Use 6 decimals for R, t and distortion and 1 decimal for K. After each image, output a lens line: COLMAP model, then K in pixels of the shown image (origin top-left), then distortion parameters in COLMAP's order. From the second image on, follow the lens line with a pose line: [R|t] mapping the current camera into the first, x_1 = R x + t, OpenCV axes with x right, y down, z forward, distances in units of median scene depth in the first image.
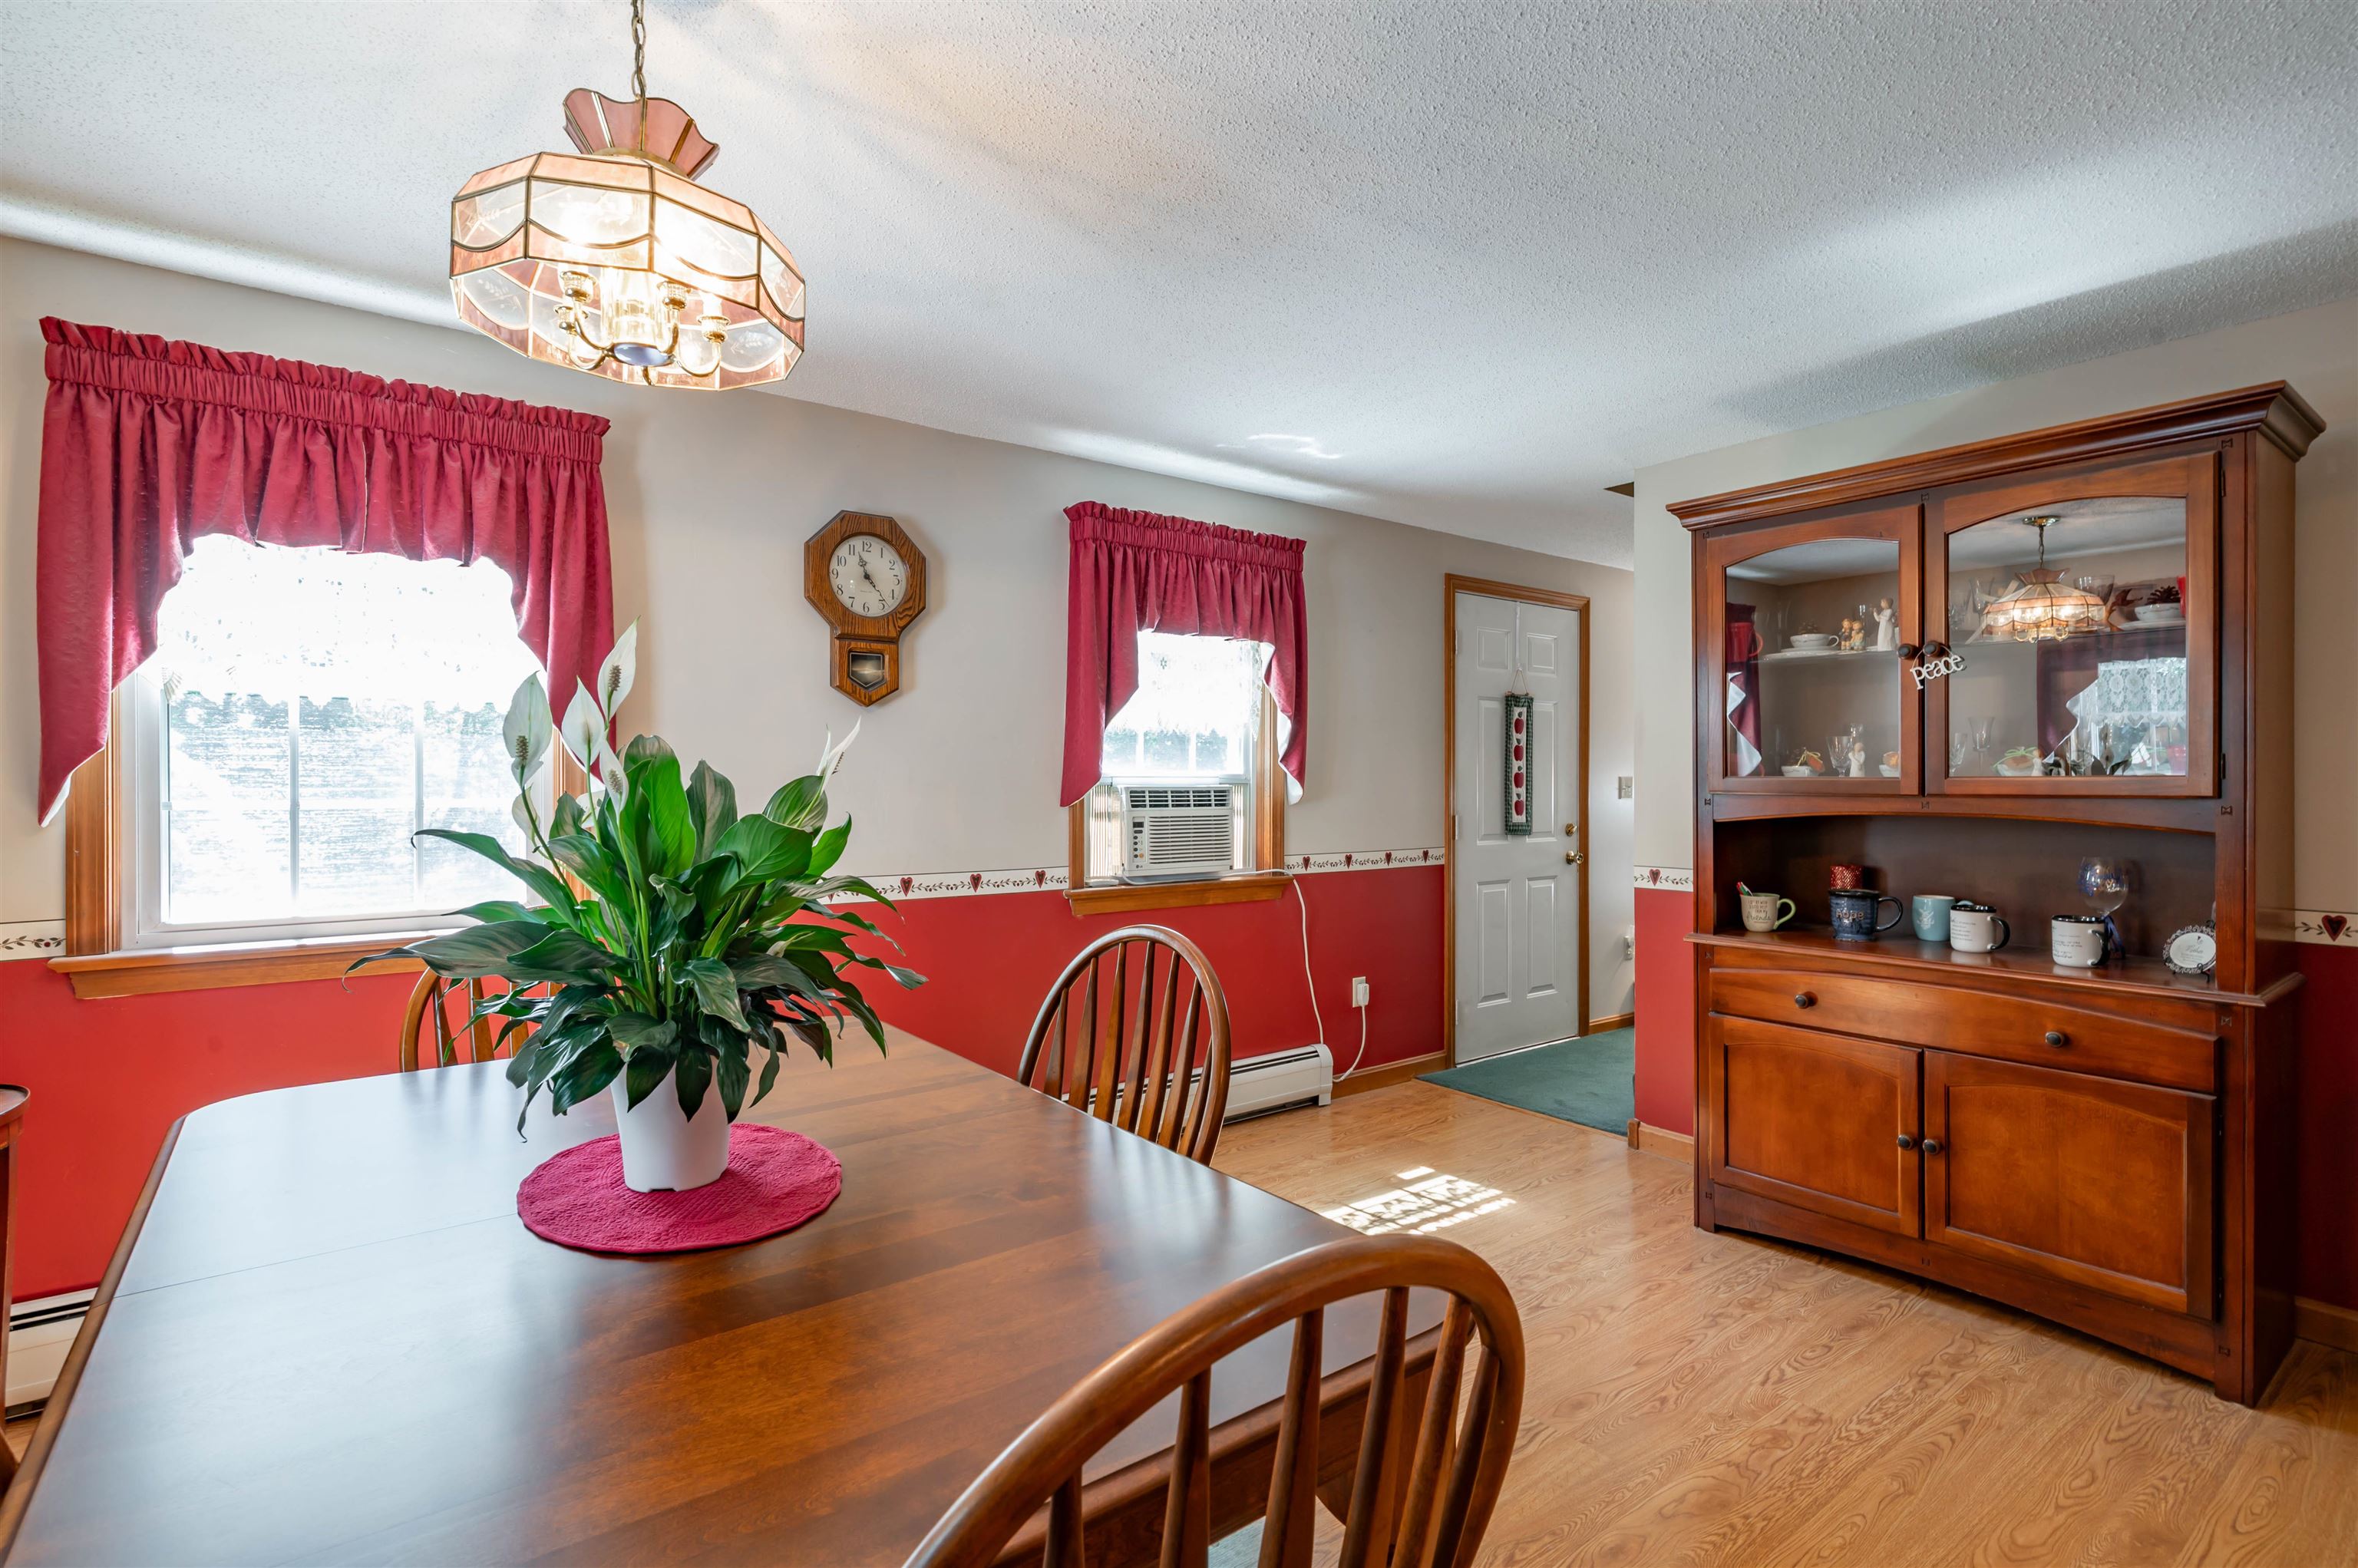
lens RADIAL K [[1132.4, 0, 1182.6], [0, 1132.4, 768.7], [0, 0, 1]] dist [-0.009946, 0.004214]
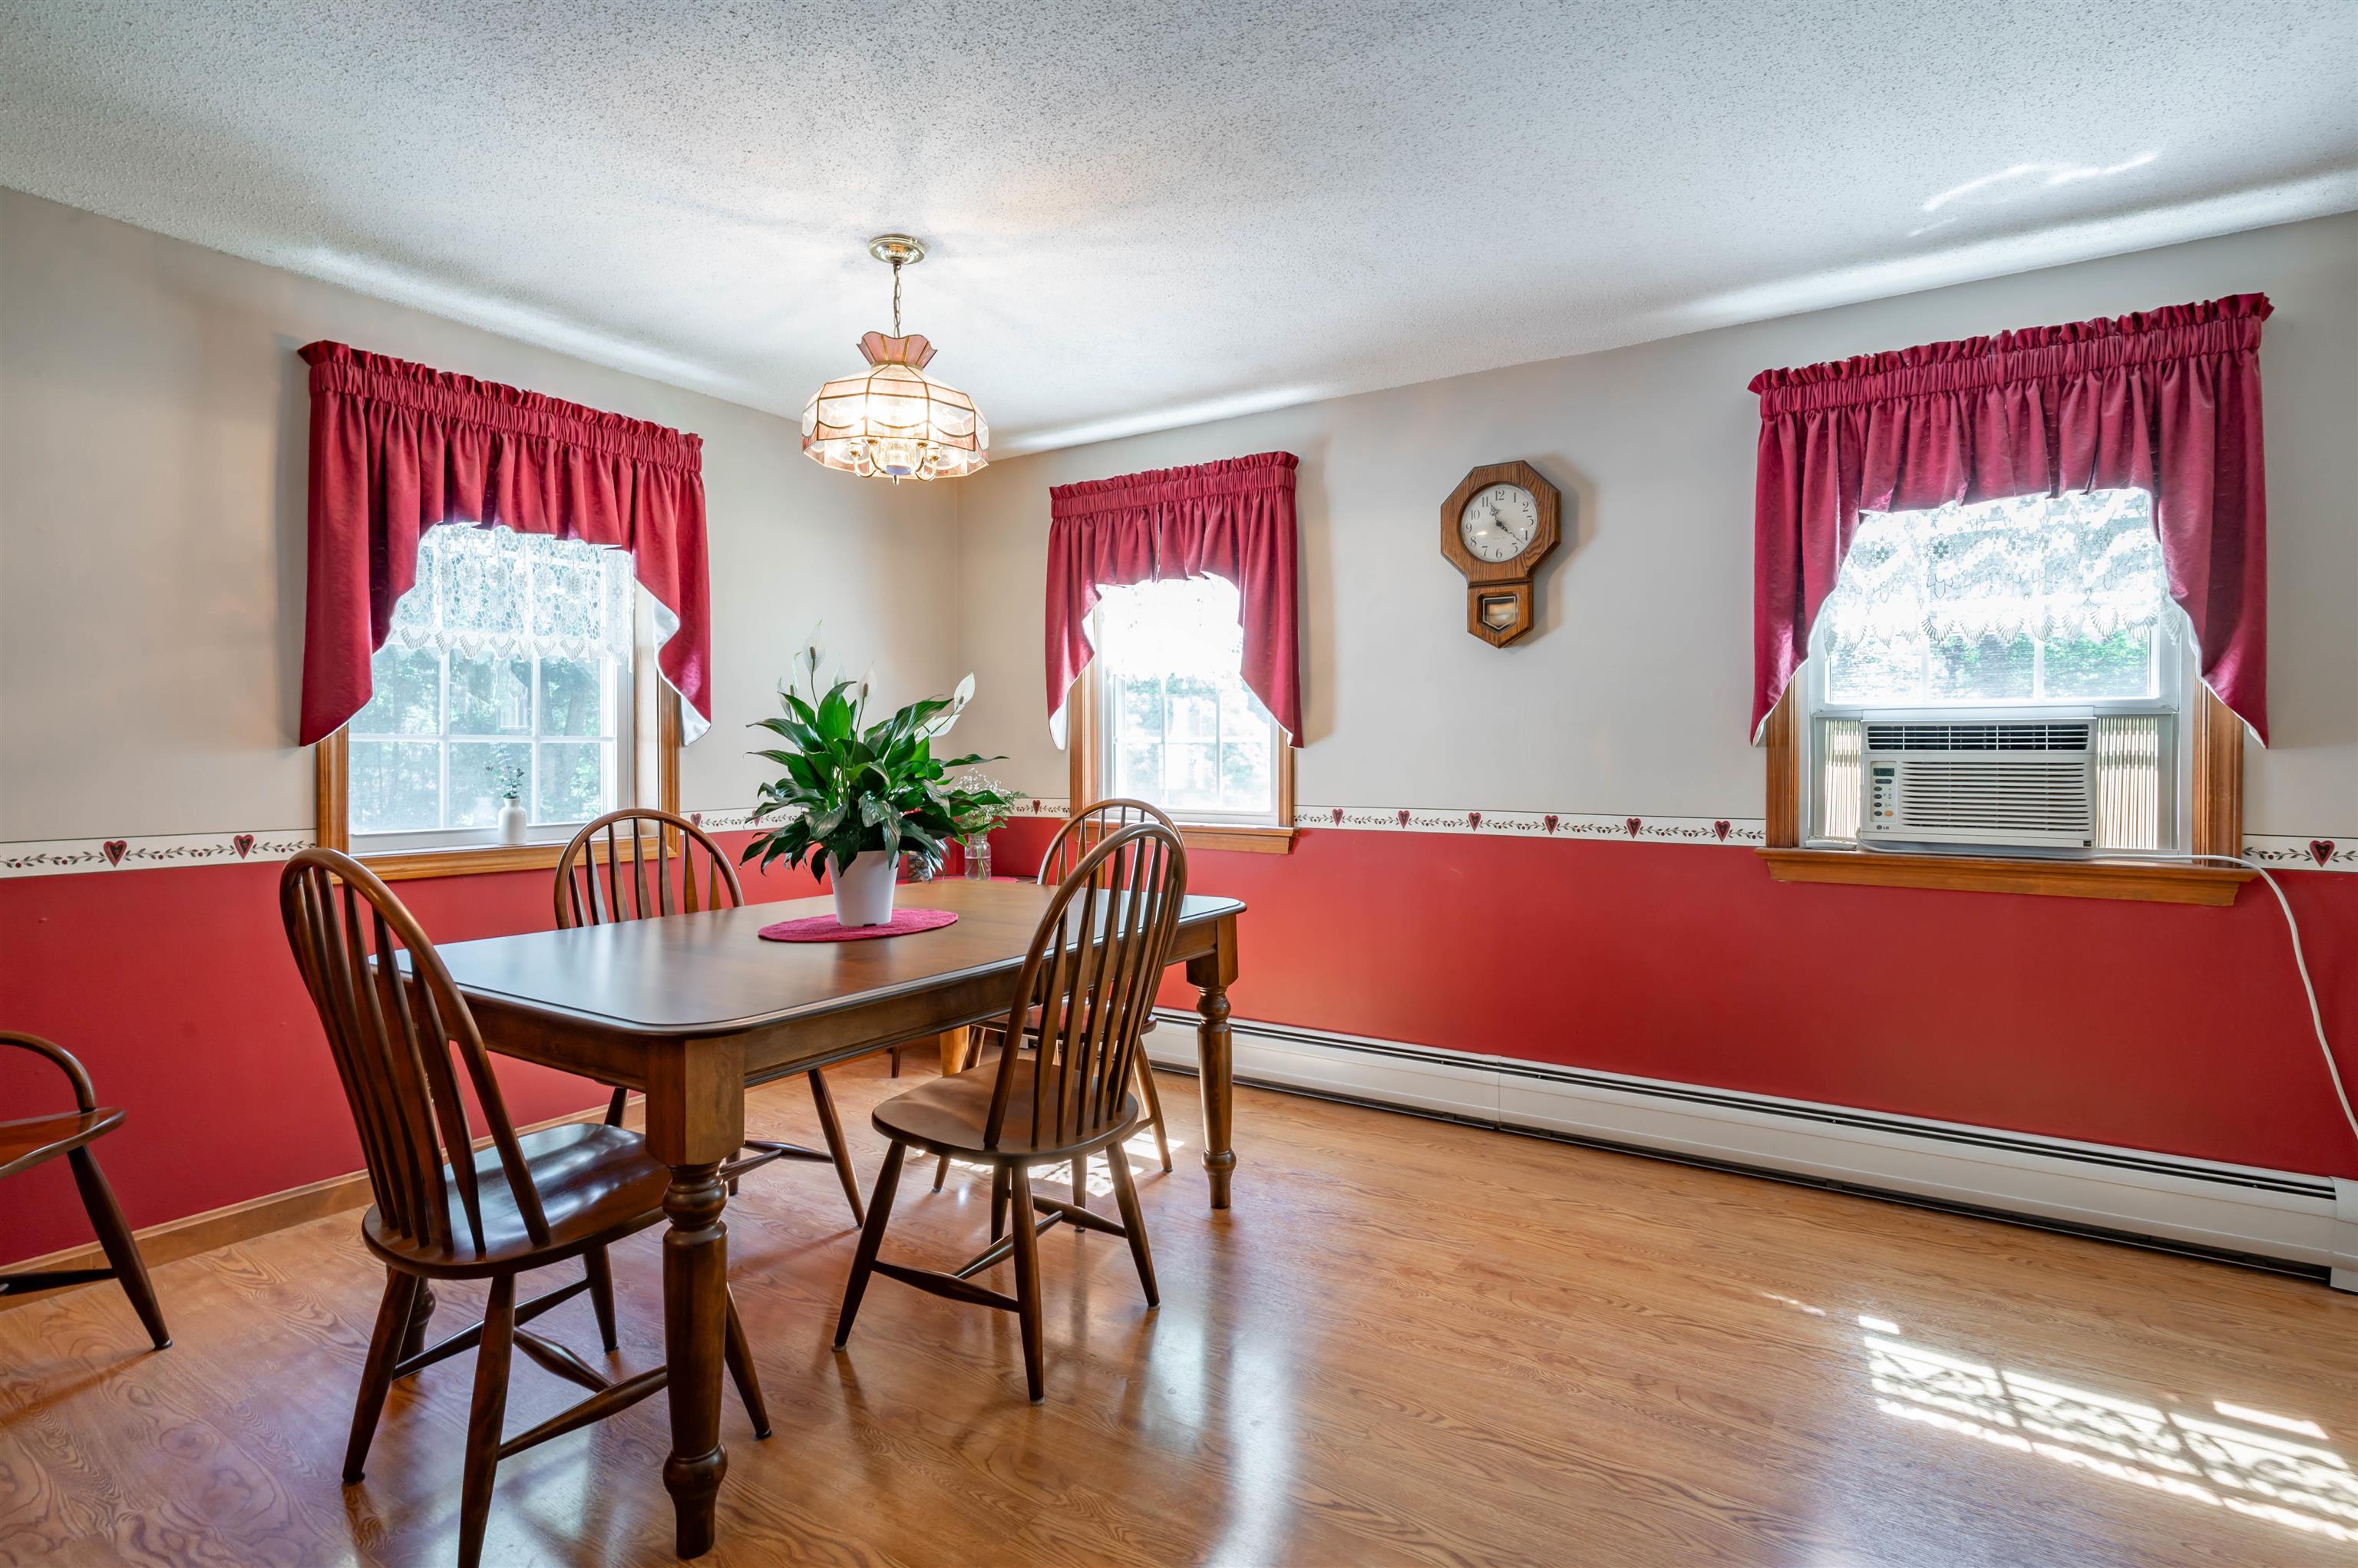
lens RADIAL K [[1132.4, 0, 1191.9], [0, 1132.4, 749.5], [0, 0, 1]] dist [-0.009946, 0.004214]
pose [[0.339823, -0.002725, -0.940486, 0.563209], [0.009357, 0.999956, 0.000484, 0.033130], [0.940443, -0.008964, 0.339833, 0.349056]]
